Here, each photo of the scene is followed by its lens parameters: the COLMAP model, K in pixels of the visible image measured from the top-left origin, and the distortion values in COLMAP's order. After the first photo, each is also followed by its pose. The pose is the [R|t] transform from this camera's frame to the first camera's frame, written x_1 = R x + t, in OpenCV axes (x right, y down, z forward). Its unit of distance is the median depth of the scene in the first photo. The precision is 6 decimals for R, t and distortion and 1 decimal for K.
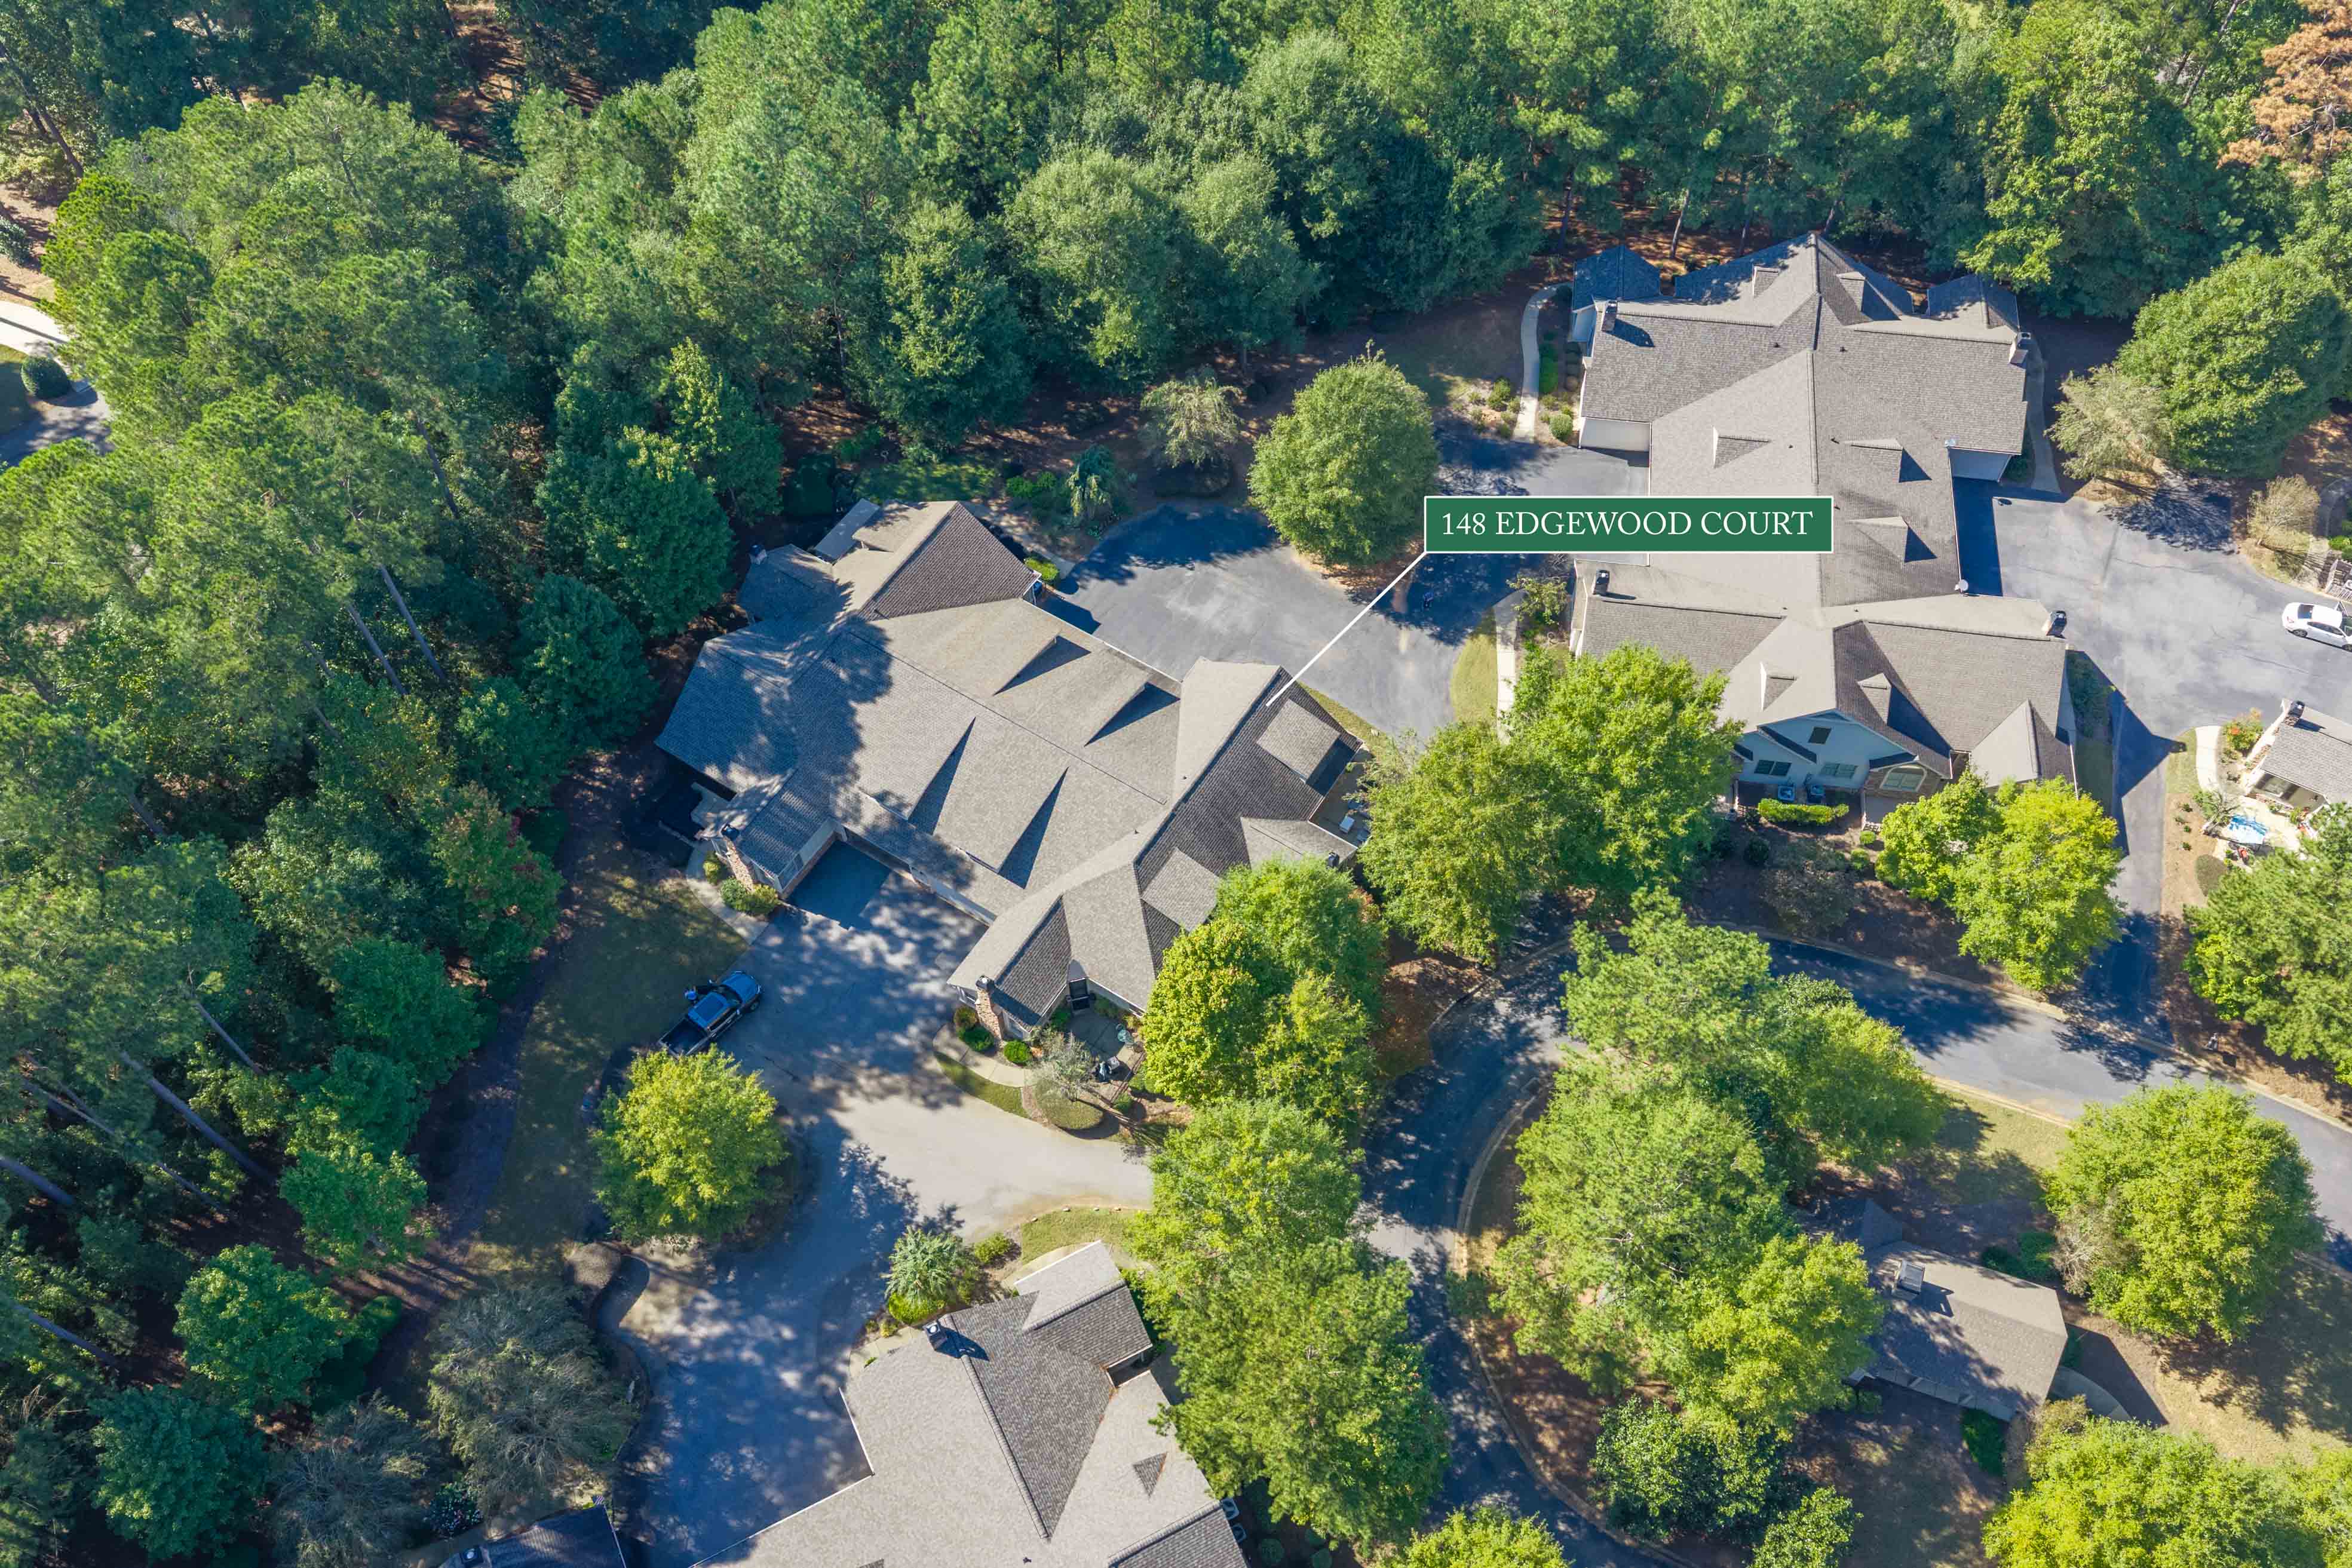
lens RADIAL K [[1885.8, 0, 1180.4], [0, 1885.8, 743.1], [0, 0, 1]] dist [0.009589, -0.016746]
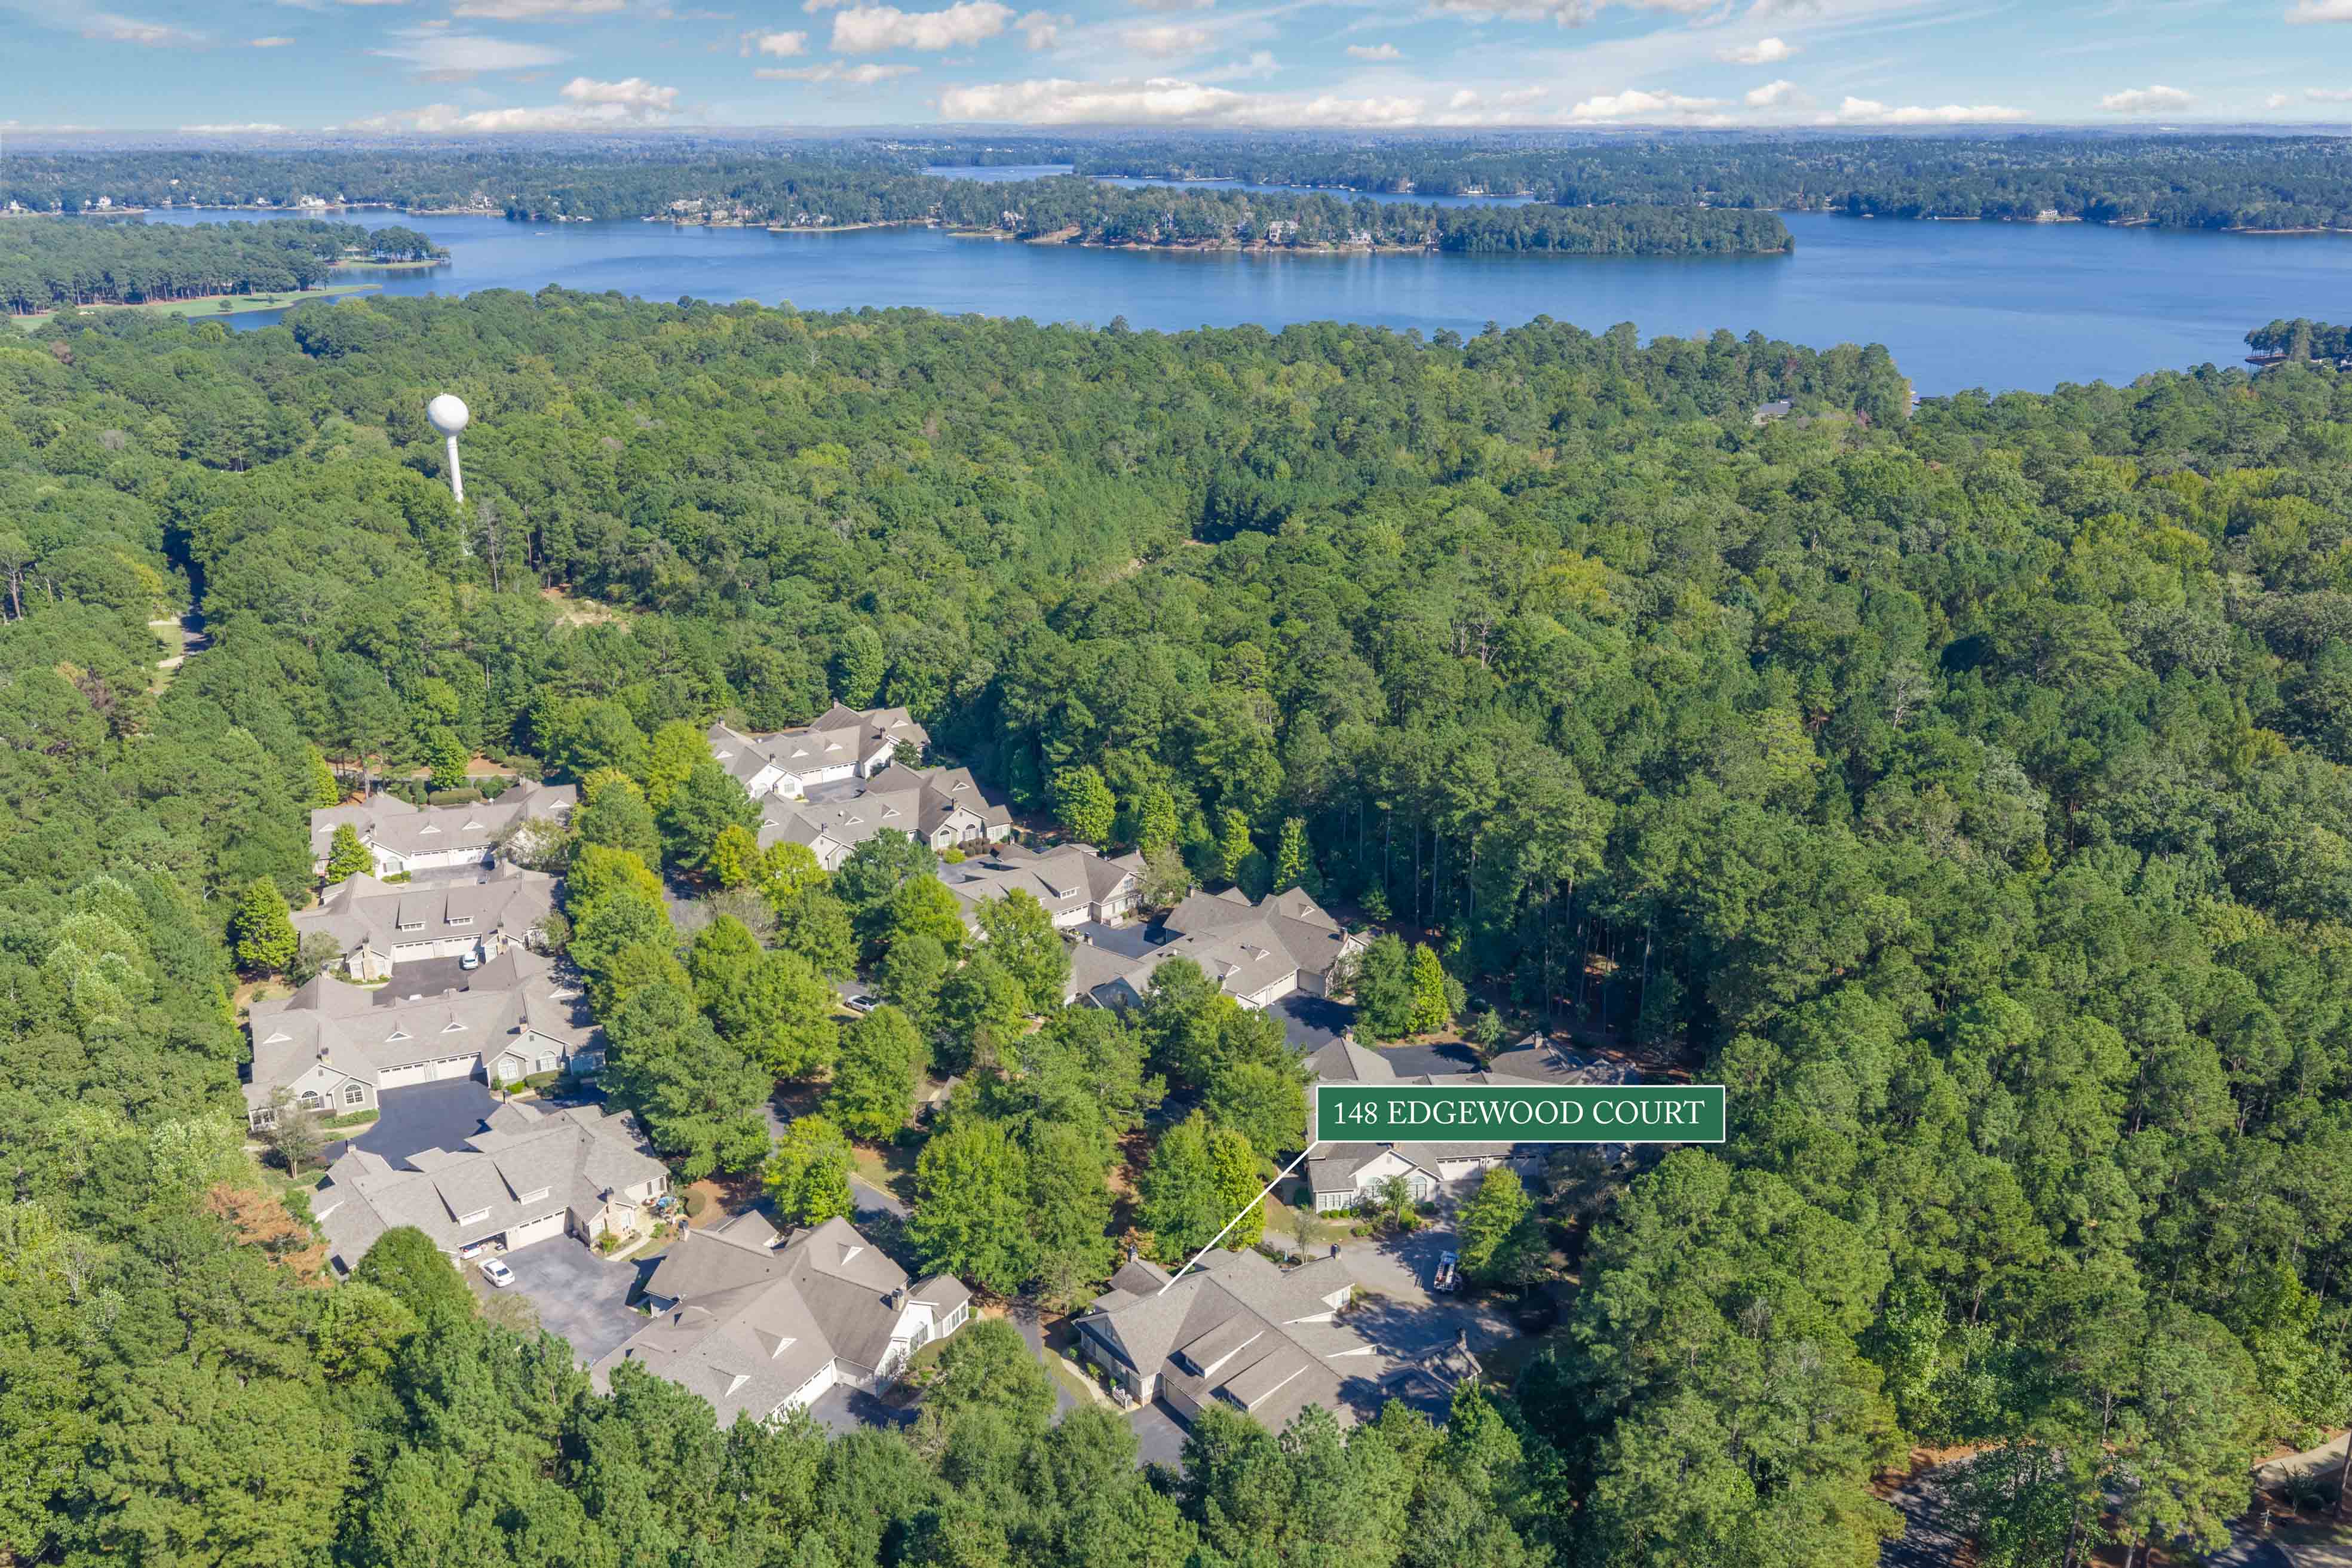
lens RADIAL K [[1941.9, 0, 1179.2], [0, 1941.9, 776.5], [0, 0, 1]] dist [0.025301, -0.041263]
pose [[-0.936375, -0.086656, 0.340136, -0.528975], [0.304903, 0.279245, 0.910525, -1.663598], [-0.173883, 0.956302, -0.235056, 0.947874]]
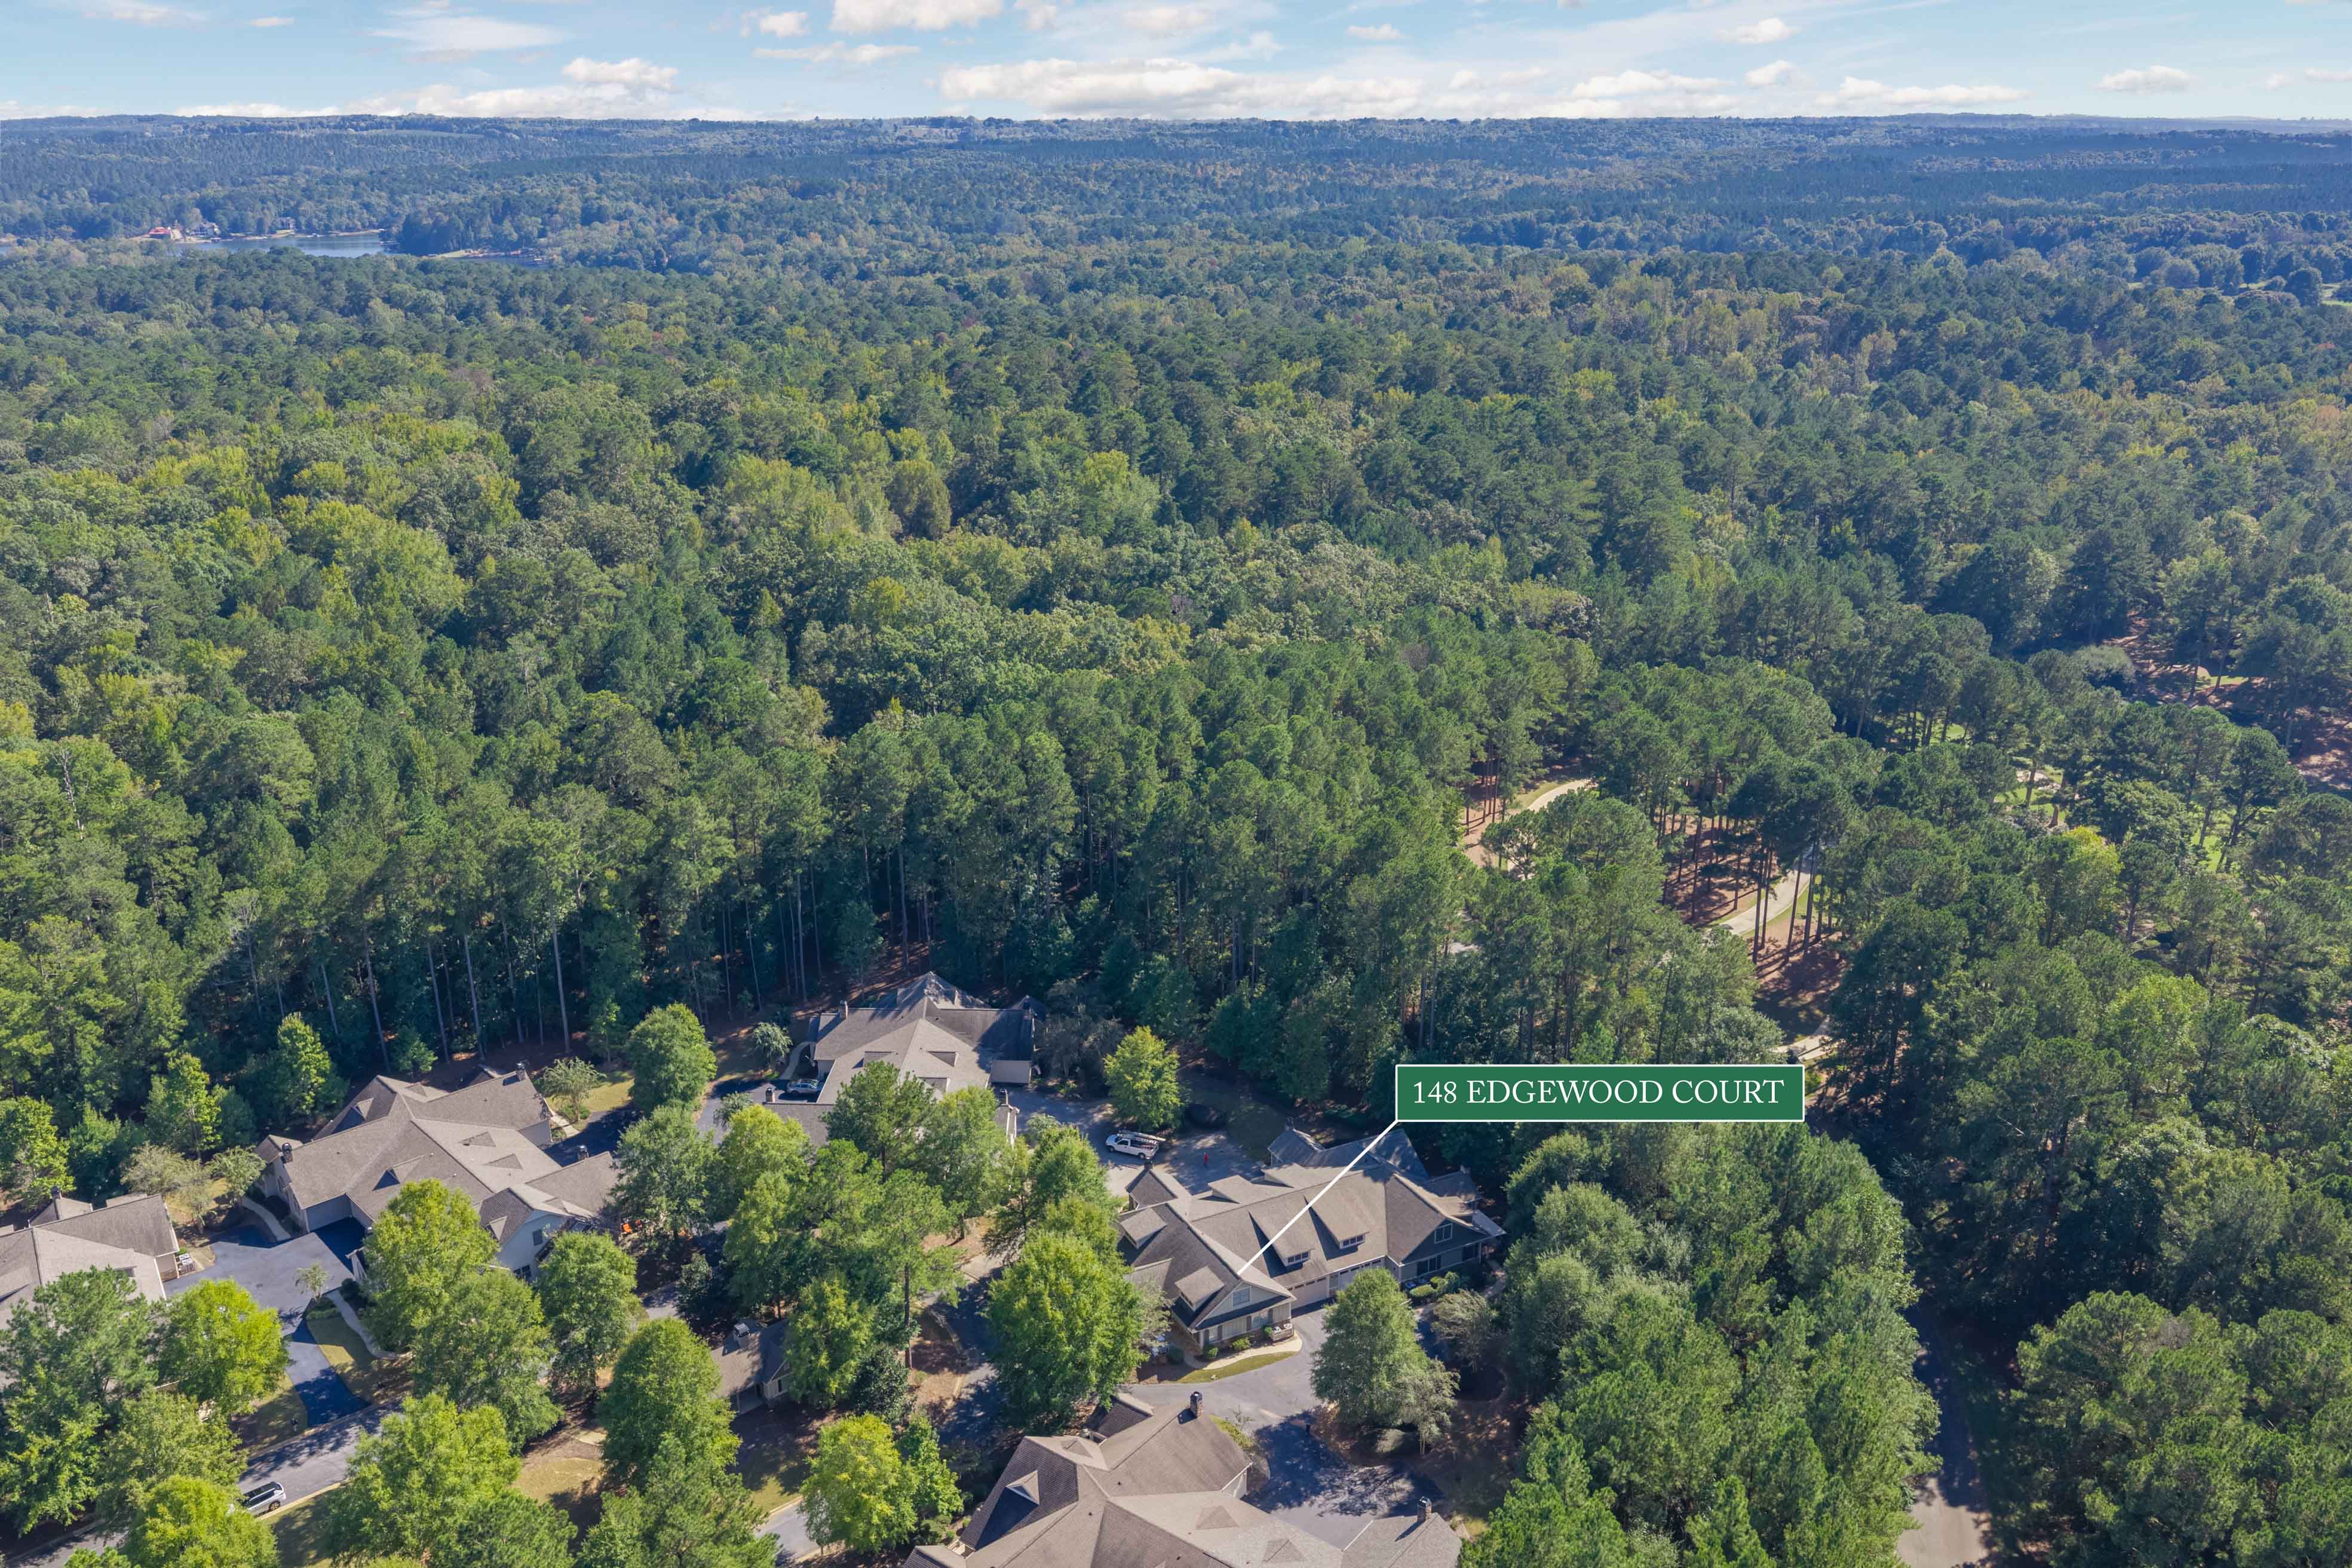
lens RADIAL K [[1941.9, 0, 1179.2], [0, 1941.9, 776.5], [0, 0, 1]] dist [0.025301, -0.041263]
pose [[-0.482534, 0.308518, -0.819742, 1.332153], [-0.719260, 0.394509, 0.571863, -1.140135], [0.499826, 0.865551, 0.031541, 0.547339]]
